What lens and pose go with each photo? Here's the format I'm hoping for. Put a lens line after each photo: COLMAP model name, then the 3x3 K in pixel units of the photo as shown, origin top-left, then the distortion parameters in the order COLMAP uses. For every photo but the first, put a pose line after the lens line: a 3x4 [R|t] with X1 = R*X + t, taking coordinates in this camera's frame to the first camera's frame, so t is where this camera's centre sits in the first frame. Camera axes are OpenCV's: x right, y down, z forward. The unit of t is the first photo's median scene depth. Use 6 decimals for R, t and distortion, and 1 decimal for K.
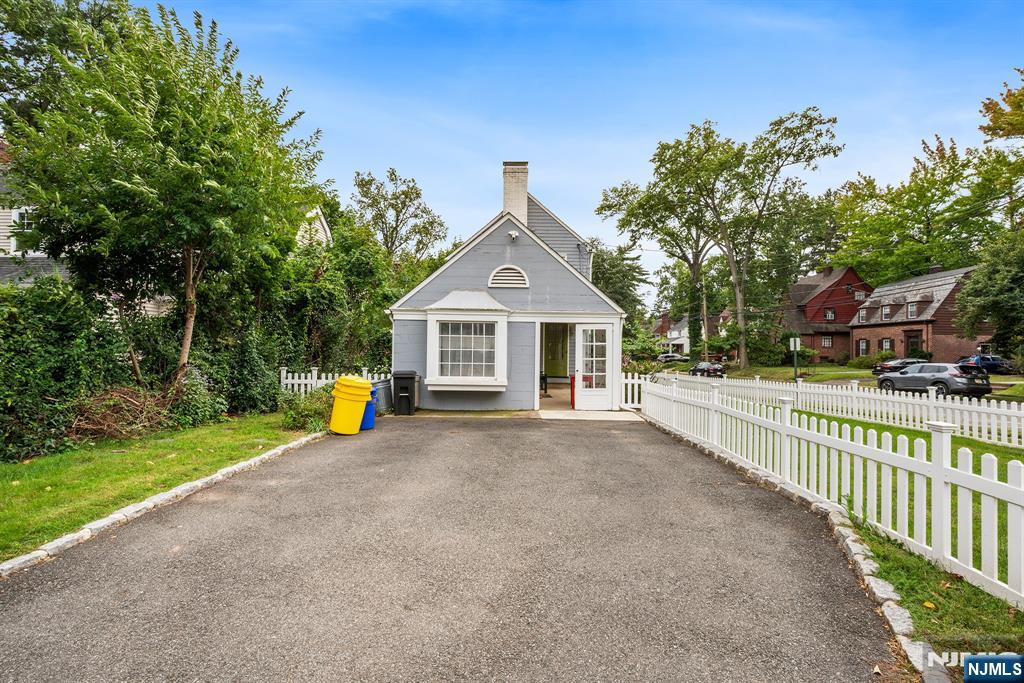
lens RADIAL K [[457.4, 0, 488.5], [0, 457.4, 344.0], [0, 0, 1]] dist [0.029019, 0.000178]
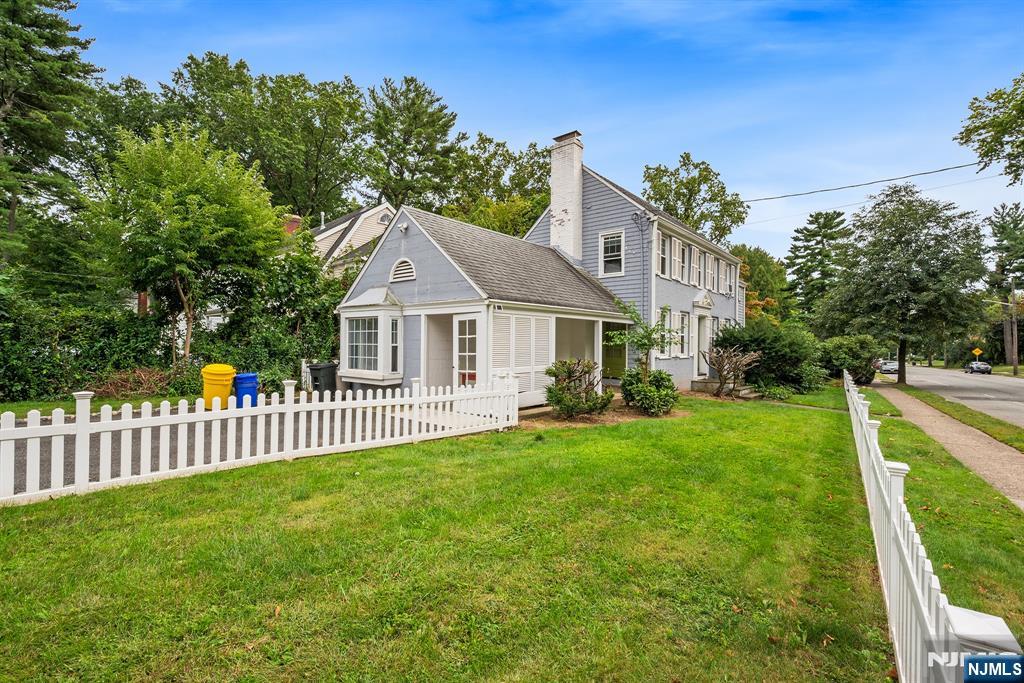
lens RADIAL K [[457.4, 0, 488.5], [0, 457.4, 344.0], [0, 0, 1]] dist [0.029019, 0.000178]
pose [[0.790437, -0.006412, -0.612510, 0.796565], [0.007909, 0.999969, -0.000261, 0.014479], [0.612492, -0.004638, 0.790463, 0.332120]]
